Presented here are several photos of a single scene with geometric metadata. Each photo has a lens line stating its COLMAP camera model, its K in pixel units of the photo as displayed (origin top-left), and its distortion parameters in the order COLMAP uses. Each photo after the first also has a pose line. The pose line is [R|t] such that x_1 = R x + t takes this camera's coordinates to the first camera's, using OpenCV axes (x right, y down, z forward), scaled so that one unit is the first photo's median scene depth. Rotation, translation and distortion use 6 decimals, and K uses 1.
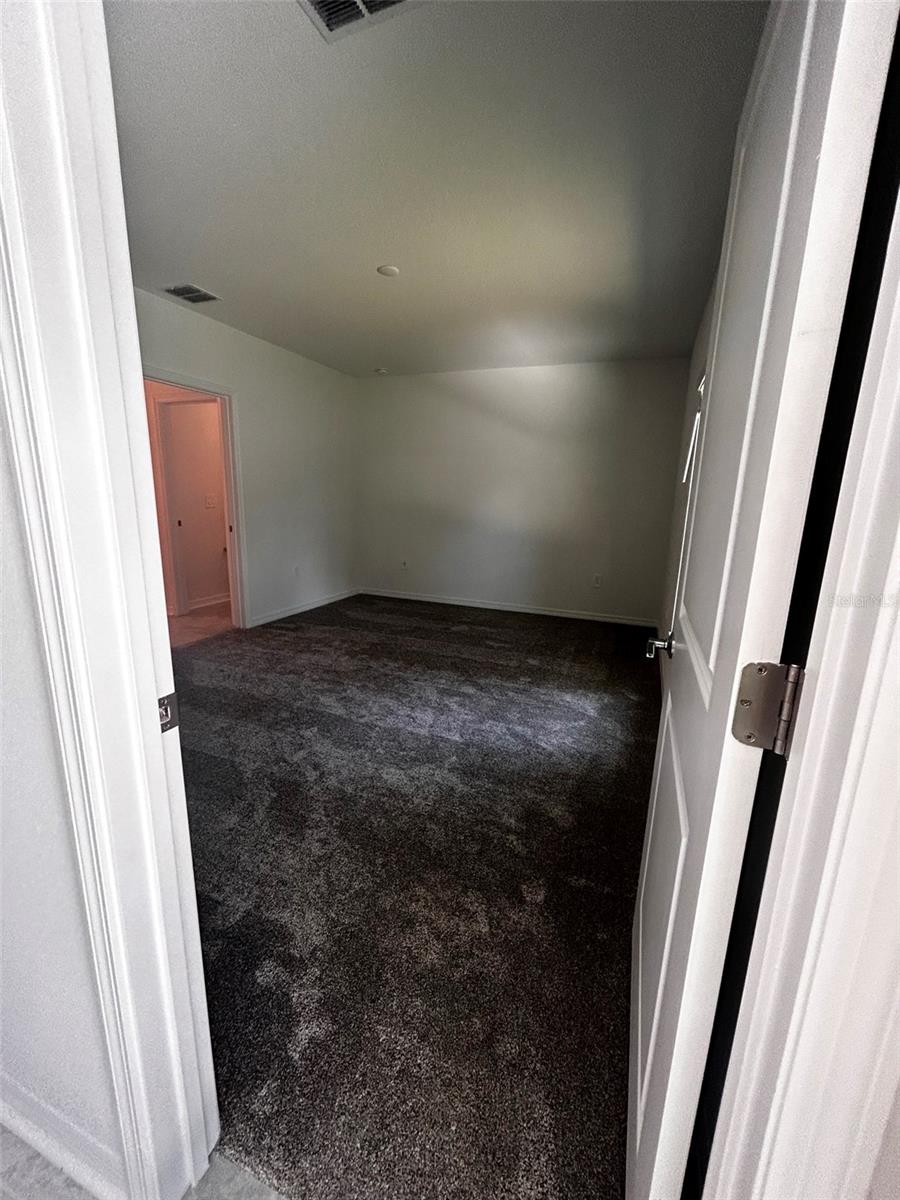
lens RADIAL K [[486.8, 0, 450.0], [0, 486.8, 600.0], [0, 0, 1]] dist [0.001304, 0.000272]
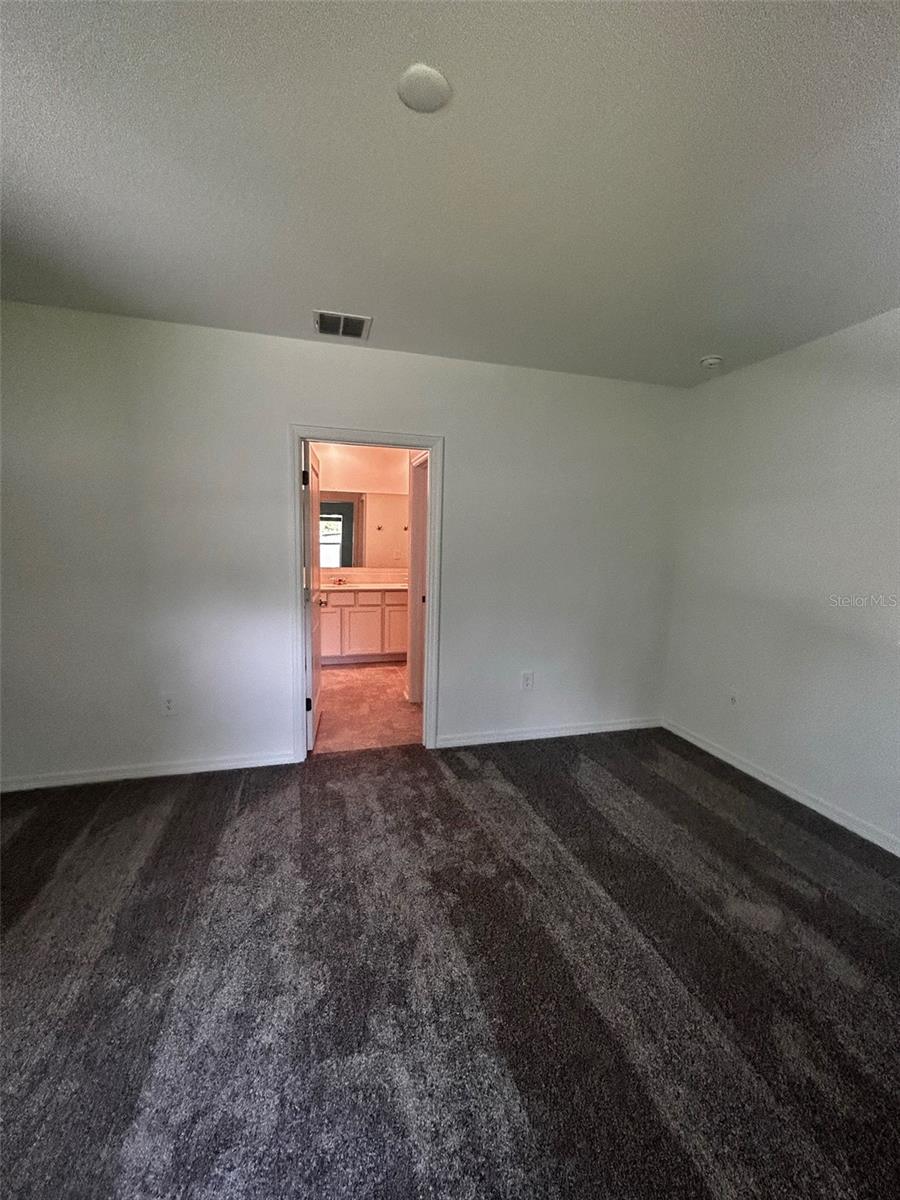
lens RADIAL K [[484.1, 0, 450.0], [0, 484.1, 600.0], [0, 0, 1]] dist [0.001163, 0.000157]
pose [[0.618044, 0.085811, -0.781446, 0.168005], [-0.173096, 0.984484, -0.028794, -0.154673], [0.766850, 0.153062, 0.623308, 0.548507]]
